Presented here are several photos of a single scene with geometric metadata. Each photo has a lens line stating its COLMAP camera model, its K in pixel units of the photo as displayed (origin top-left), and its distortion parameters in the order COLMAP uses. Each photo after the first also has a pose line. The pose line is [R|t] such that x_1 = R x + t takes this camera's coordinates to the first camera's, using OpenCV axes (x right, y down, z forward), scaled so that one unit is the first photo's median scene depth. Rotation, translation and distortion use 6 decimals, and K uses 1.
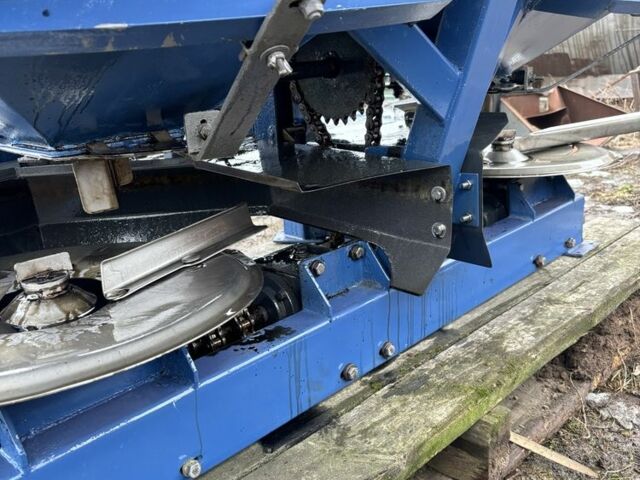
lens RADIAL K [[632.0, 0, 303.2], [0, 632.0, 230.9], [0, 0, 1]] dist [0.023068, 0.000000]
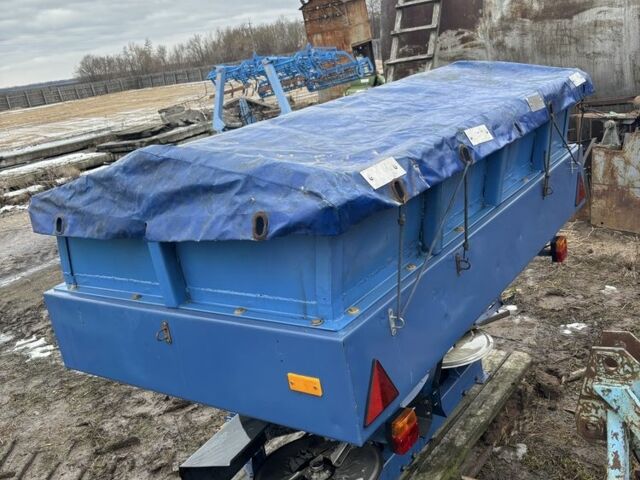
lens RADIAL K [[632.0, 0, 314.0], [0, 632.0, 253.1], [0, 0, 1]] dist [0.023068, 0.000000]
pose [[0.983957, -0.138270, 0.112740, -0.470067], [0.137494, 0.990394, 0.014667, -0.765305], [-0.113685, 0.001069, 0.993516, -1.628980]]
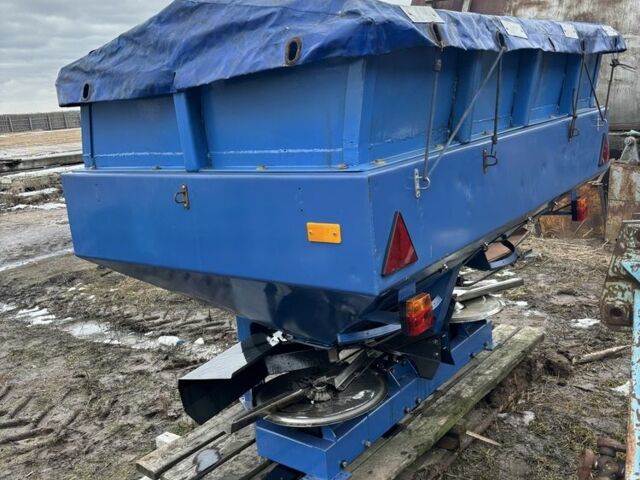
lens RADIAL K [[632.0, 0, 305.7], [0, 632.0, 257.5], [0, 0, 1]] dist [0.023068, 0.000000]
pose [[0.993597, -0.053875, 0.099310, -0.556914], [0.058710, 0.997195, -0.046419, -0.305626], [-0.096531, 0.051952, 0.993973, -1.578036]]
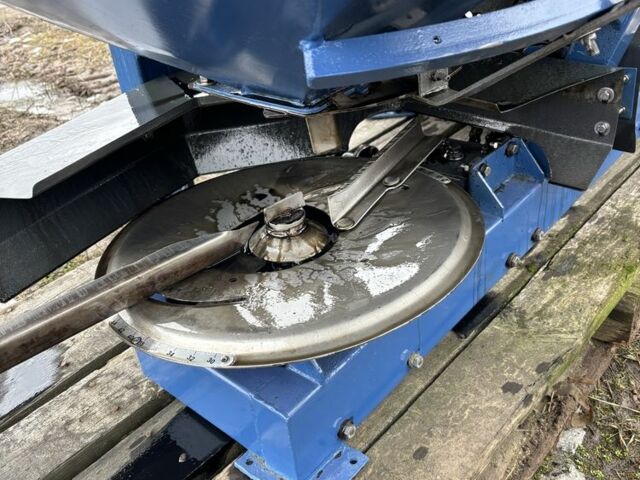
lens RADIAL K [[632.0, 0, 304.1], [0, 632.0, 225.1], [0, 0, 1]] dist [0.023068, 0.000000]
pose [[0.997249, -0.074071, 0.002882, -0.279843], [0.071015, 0.965805, 0.249353, -0.136185], [-0.021253, -0.248462, 0.968408, -0.058273]]
